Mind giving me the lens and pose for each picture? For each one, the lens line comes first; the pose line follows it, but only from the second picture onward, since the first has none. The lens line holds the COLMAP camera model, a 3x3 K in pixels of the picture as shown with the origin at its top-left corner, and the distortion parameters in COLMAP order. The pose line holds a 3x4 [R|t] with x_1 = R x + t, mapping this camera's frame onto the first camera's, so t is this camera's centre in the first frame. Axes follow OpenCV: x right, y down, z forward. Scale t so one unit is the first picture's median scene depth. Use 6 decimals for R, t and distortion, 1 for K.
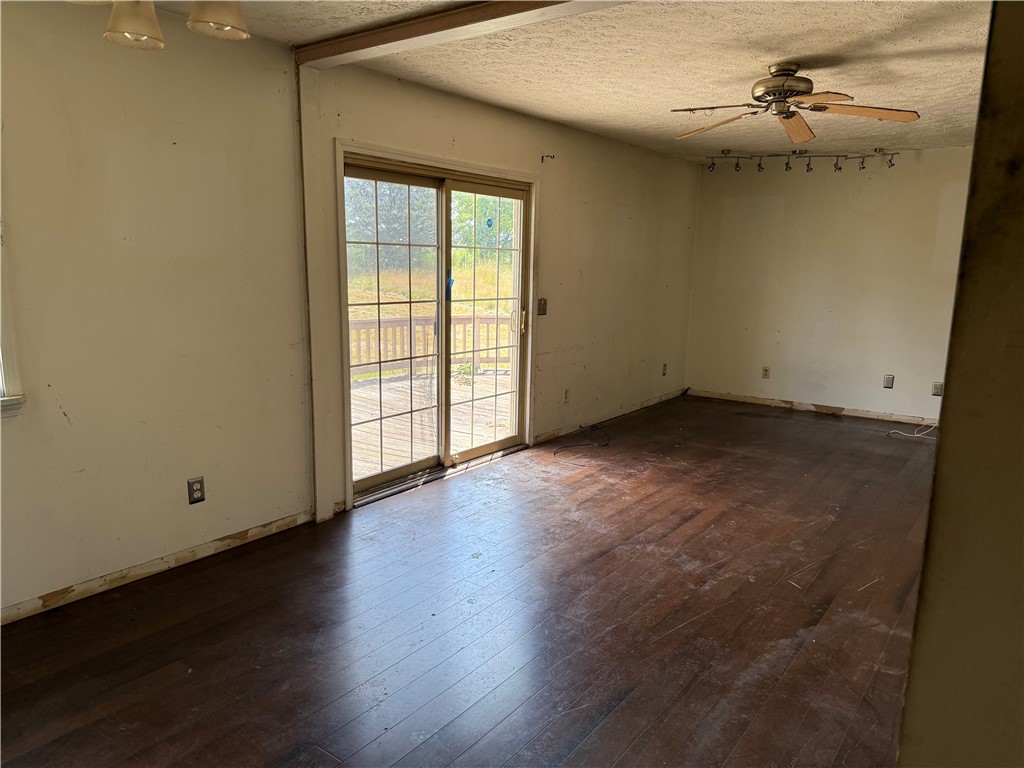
lens RADIAL K [[709.0, 0, 516.7], [0, 709.0, 403.8], [0, 0, 1]] dist [0.000198, -0.003457]
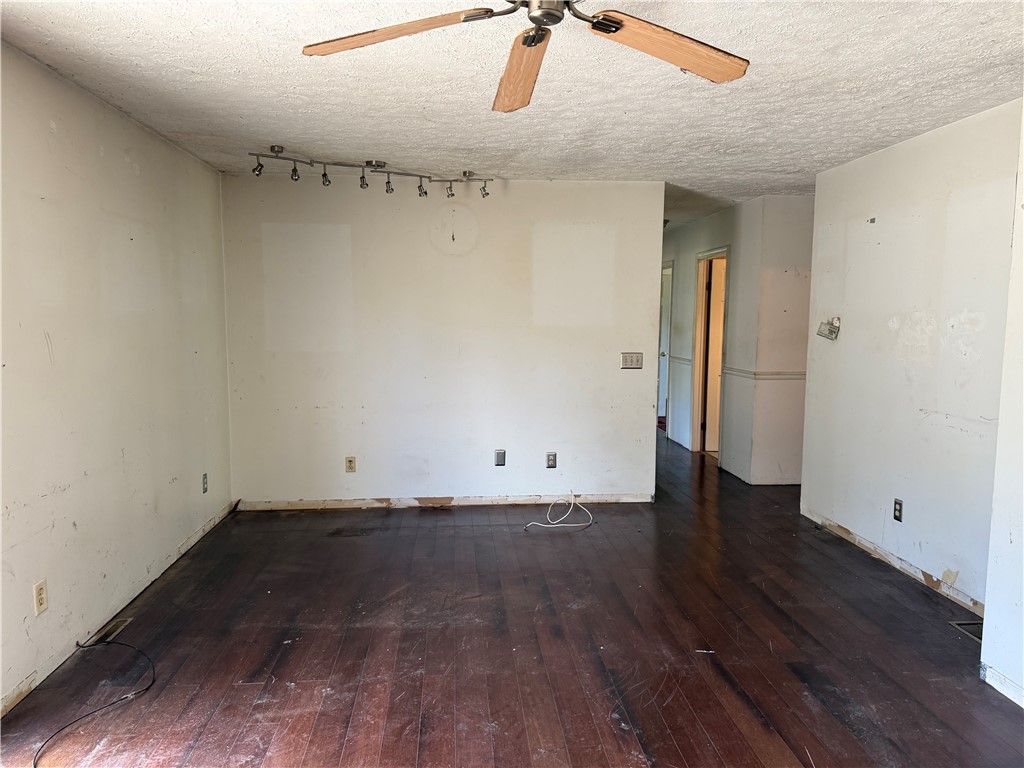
lens RADIAL K [[709.0, 0, 516.7], [0, 709.0, 403.8], [0, 0, 1]] dist [0.000198, -0.003457]
pose [[0.745712, -0.092274, 0.659848, 0.006319], [0.130758, 0.991372, -0.009139, -0.086801], [-0.653312, 0.093095, 0.751343, 0.382750]]
